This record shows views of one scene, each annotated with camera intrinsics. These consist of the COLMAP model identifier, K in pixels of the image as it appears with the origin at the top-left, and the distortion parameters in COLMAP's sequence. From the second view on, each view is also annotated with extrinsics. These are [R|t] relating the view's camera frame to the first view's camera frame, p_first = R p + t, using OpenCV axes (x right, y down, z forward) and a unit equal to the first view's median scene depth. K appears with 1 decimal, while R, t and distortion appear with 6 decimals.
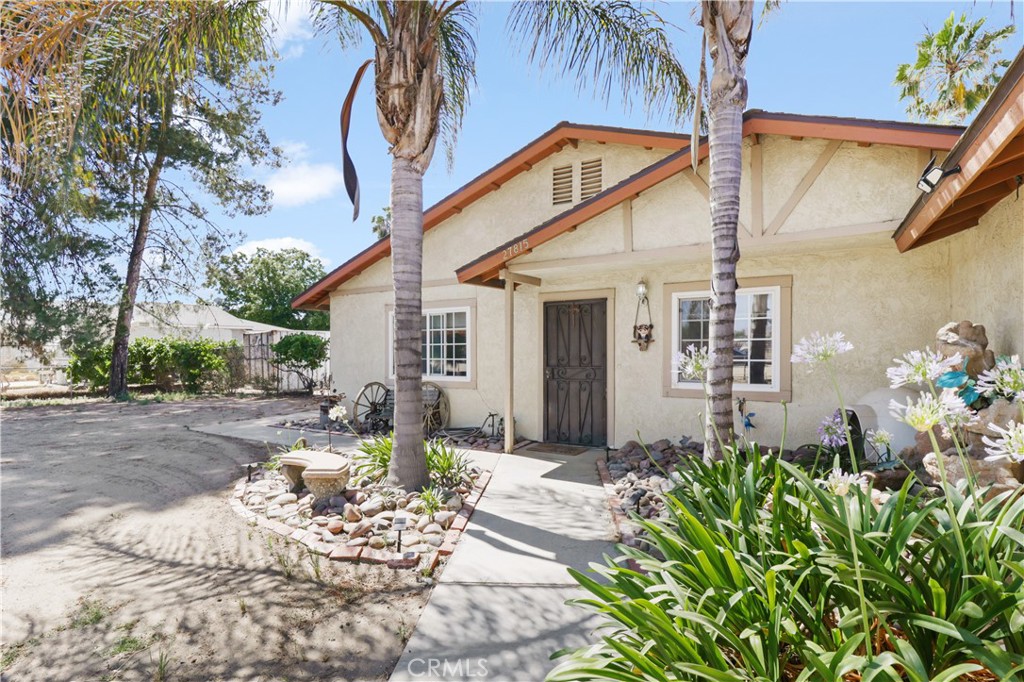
lens RADIAL K [[486.8, 0, 512.0], [0, 486.8, 341.0], [0, 0, 1]] dist [-0.029902, -0.000198]
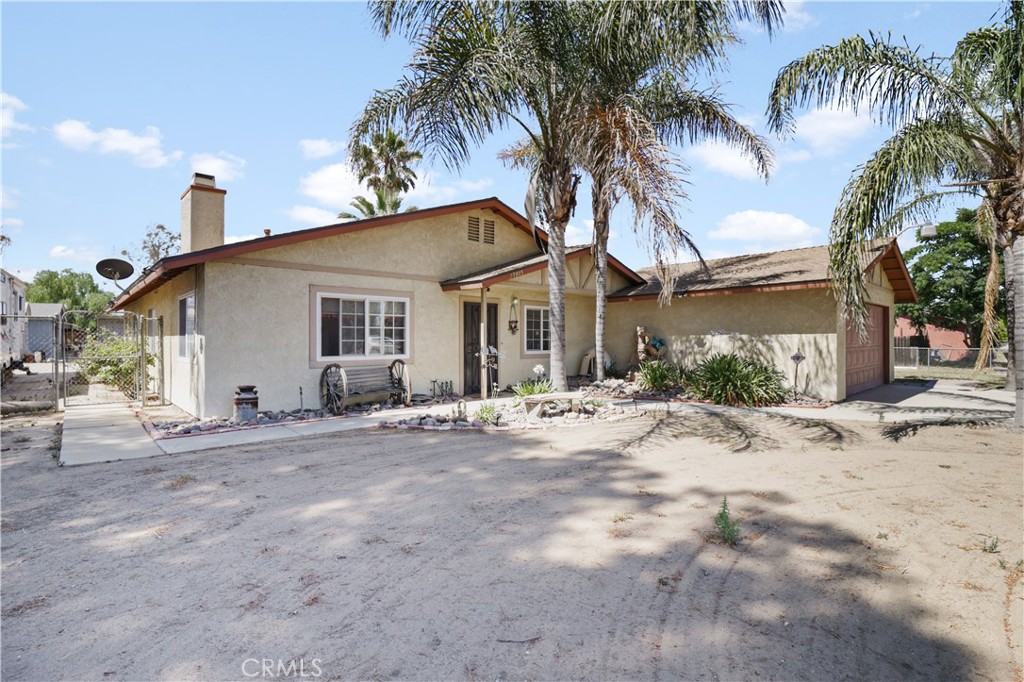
lens RADIAL K [[486.8, 0, 512.0], [0, 486.8, 341.0], [0, 0, 1]] dist [-0.029902, -0.000198]
pose [[0.248922, 0.008893, 0.968483, -1.393395], [-0.004570, 0.999957, -0.008007, 0.054593], [-0.968513, -0.002432, 0.248952, 0.490548]]
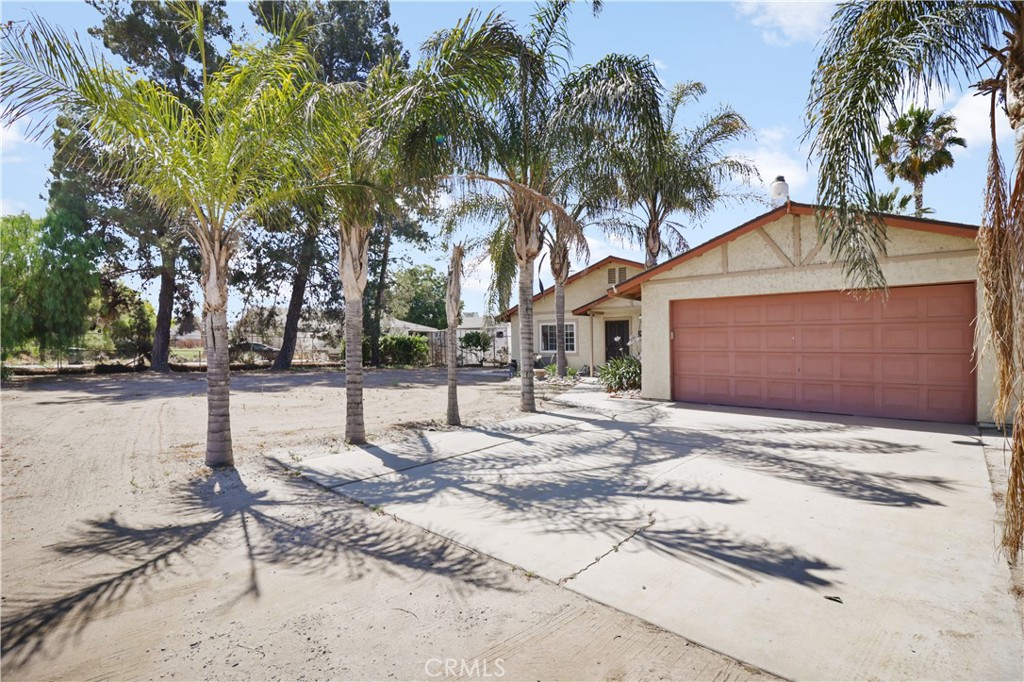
lens RADIAL K [[486.8, 0, 512.0], [0, 486.8, 341.0], [0, 0, 1]] dist [-0.029902, -0.000198]
pose [[0.984056, -0.007504, -0.177703, 0.037633], [0.009928, 0.999869, 0.012759, -0.011751], [0.177584, -0.014320, 0.984001, -1.644689]]
